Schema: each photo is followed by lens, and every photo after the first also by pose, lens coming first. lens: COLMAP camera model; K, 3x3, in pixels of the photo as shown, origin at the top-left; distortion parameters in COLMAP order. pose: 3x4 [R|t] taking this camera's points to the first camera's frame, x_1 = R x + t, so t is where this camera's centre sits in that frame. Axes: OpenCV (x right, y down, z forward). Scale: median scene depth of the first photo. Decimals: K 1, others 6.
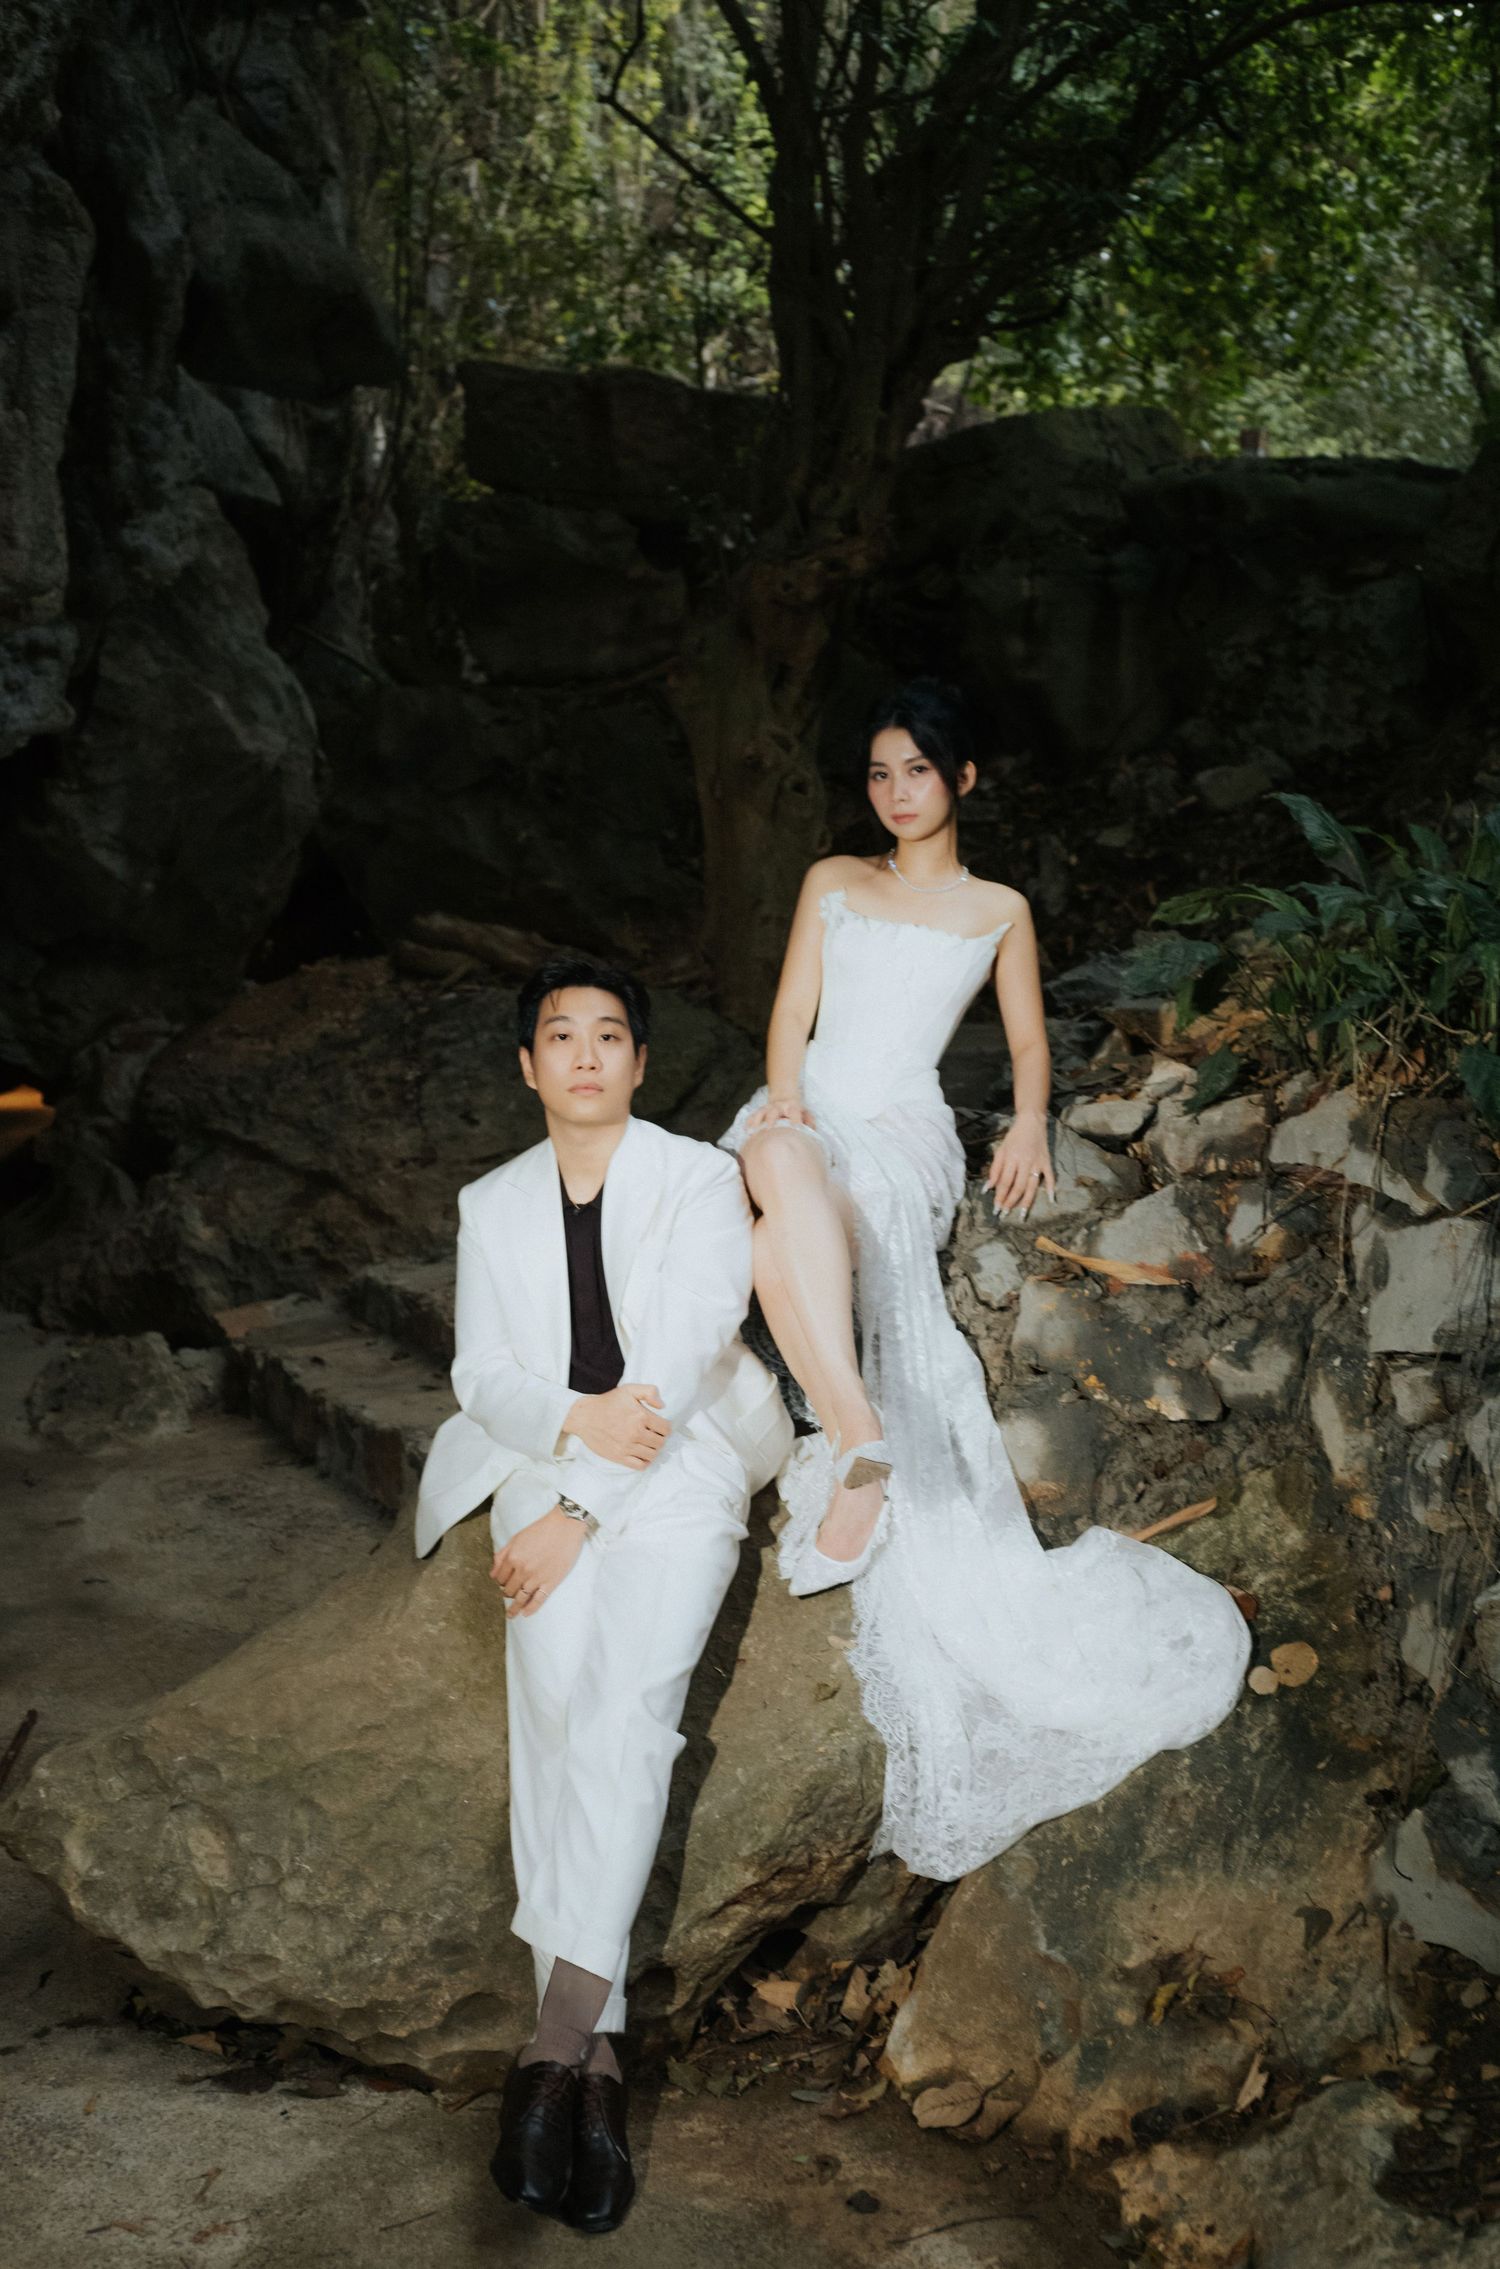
lens RADIAL K [[2296.6, 0, 754.3], [0, 2296.6, 1103.2], [0, 0, 1]] dist [0.006300, -0.006749]
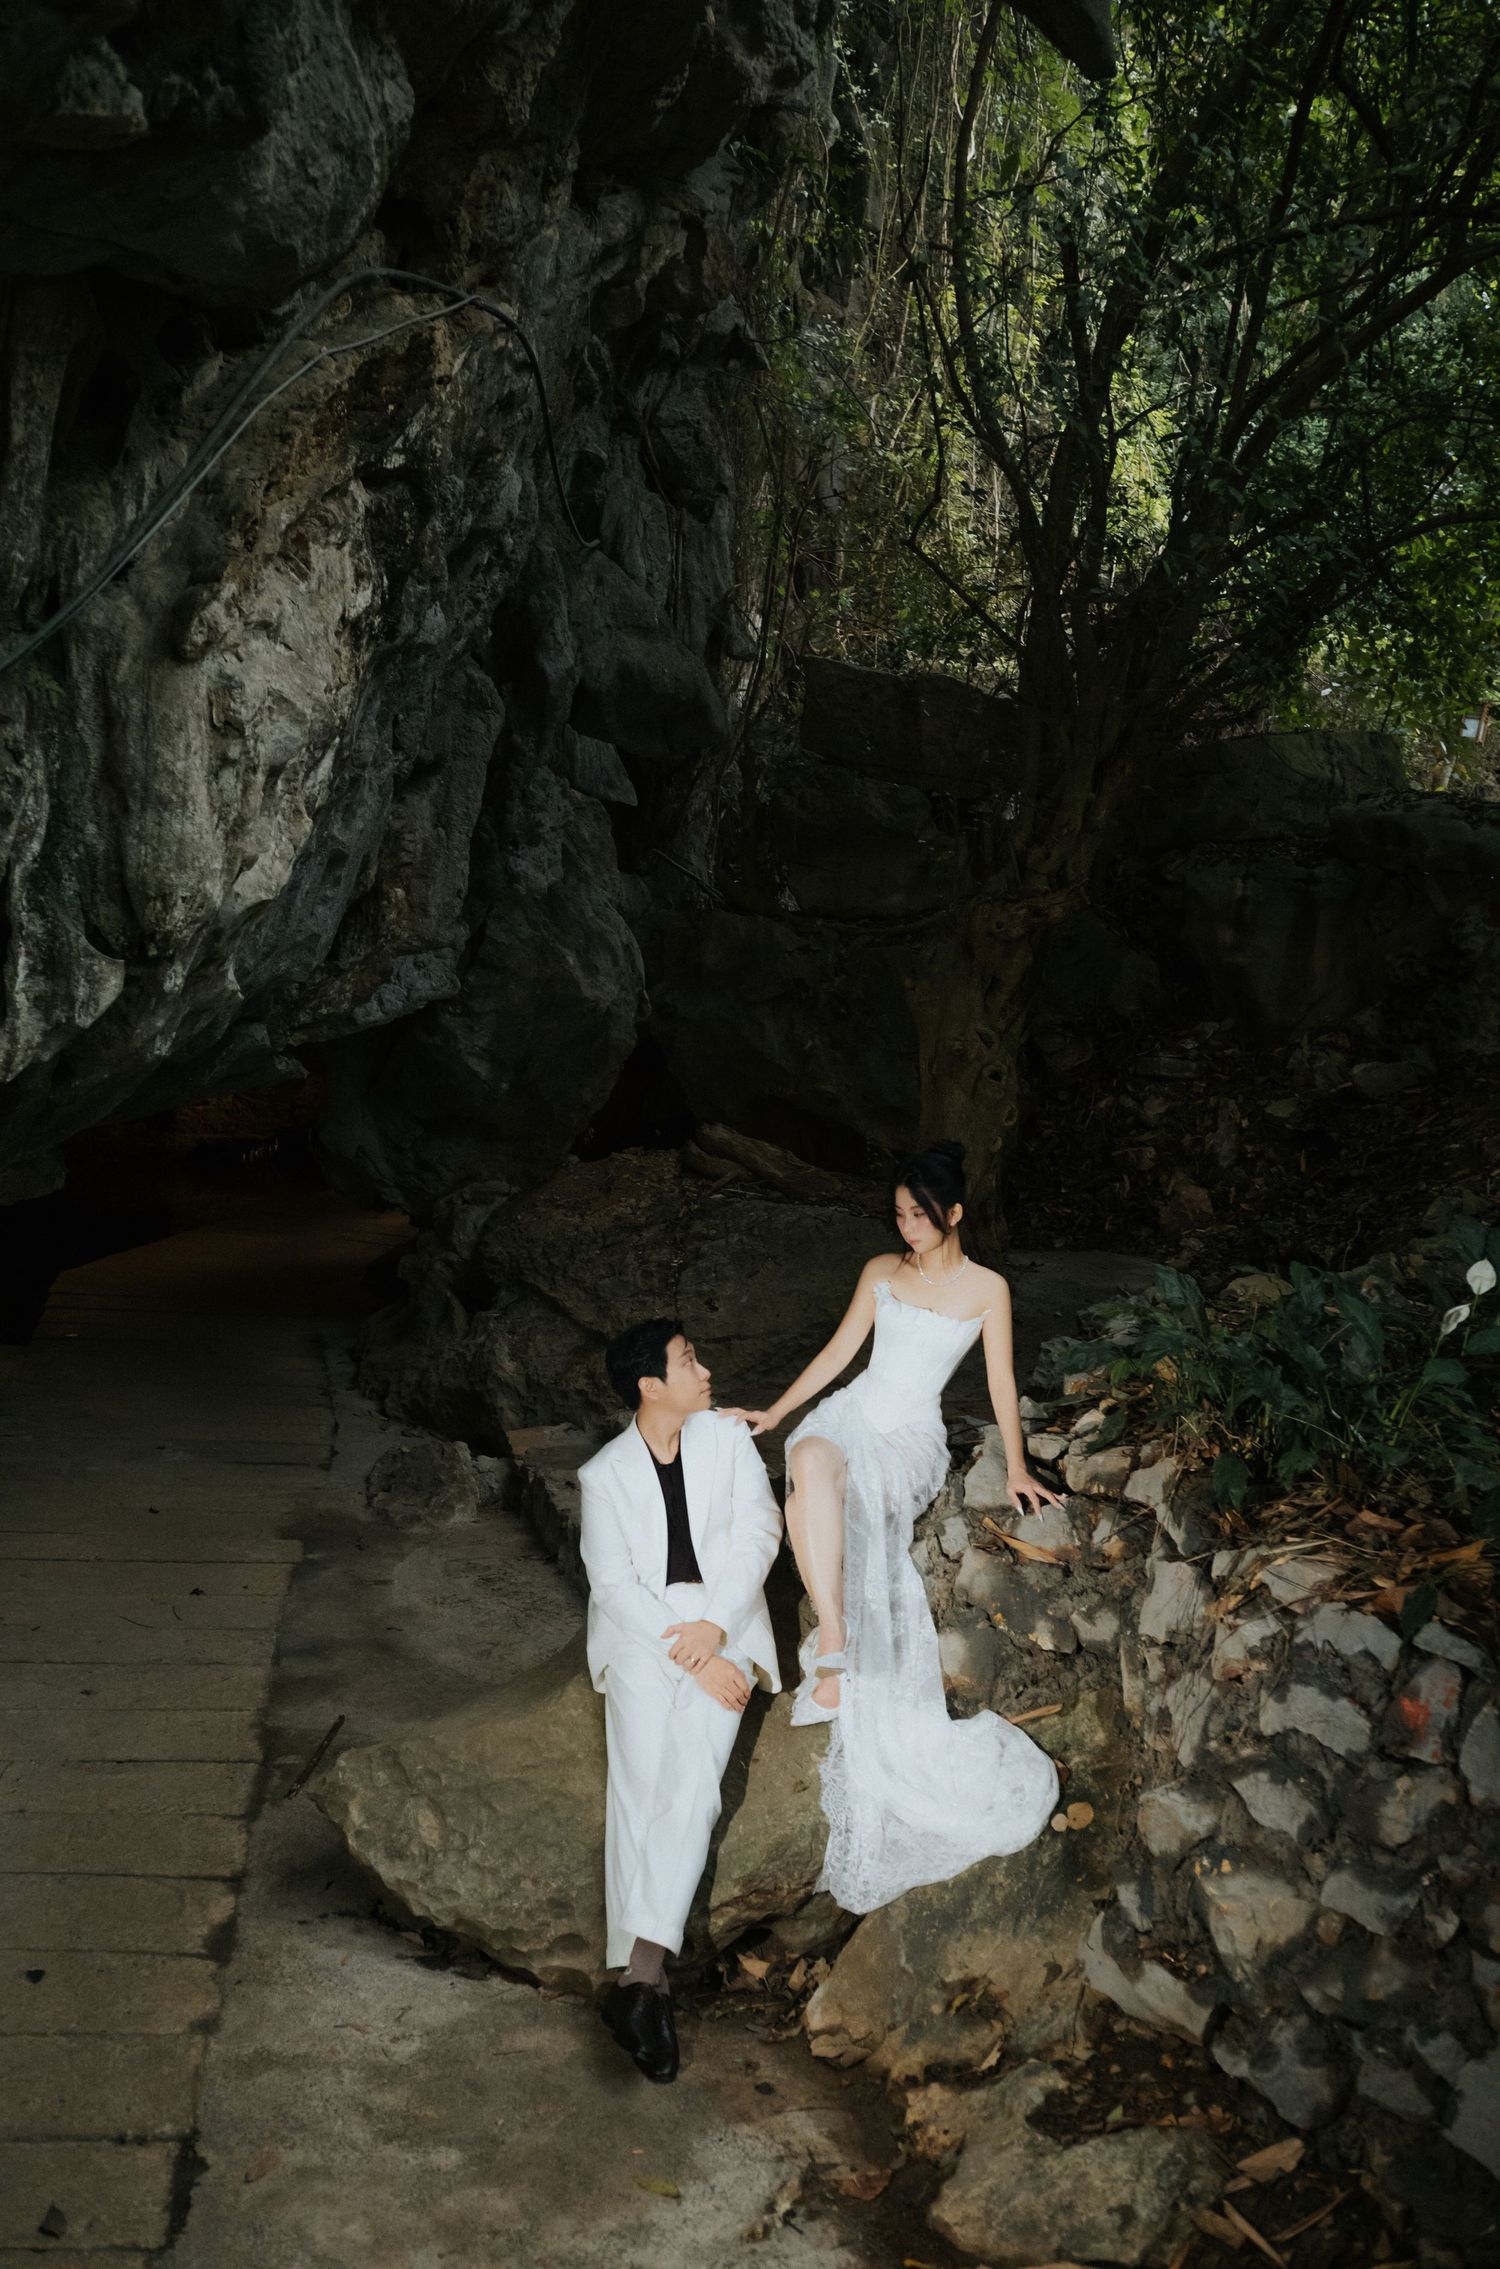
lens RADIAL K [[2176.7, 0, 755.2], [0, 2176.7, 1074.4], [0, 0, 1]] dist [0.005035, -0.028529]
pose [[0.982448, 0.107253, -0.152617, 0.179827], [-0.114118, 0.992780, -0.036934, -0.187372], [0.147554, 0.053702, 0.987595, -0.566847]]
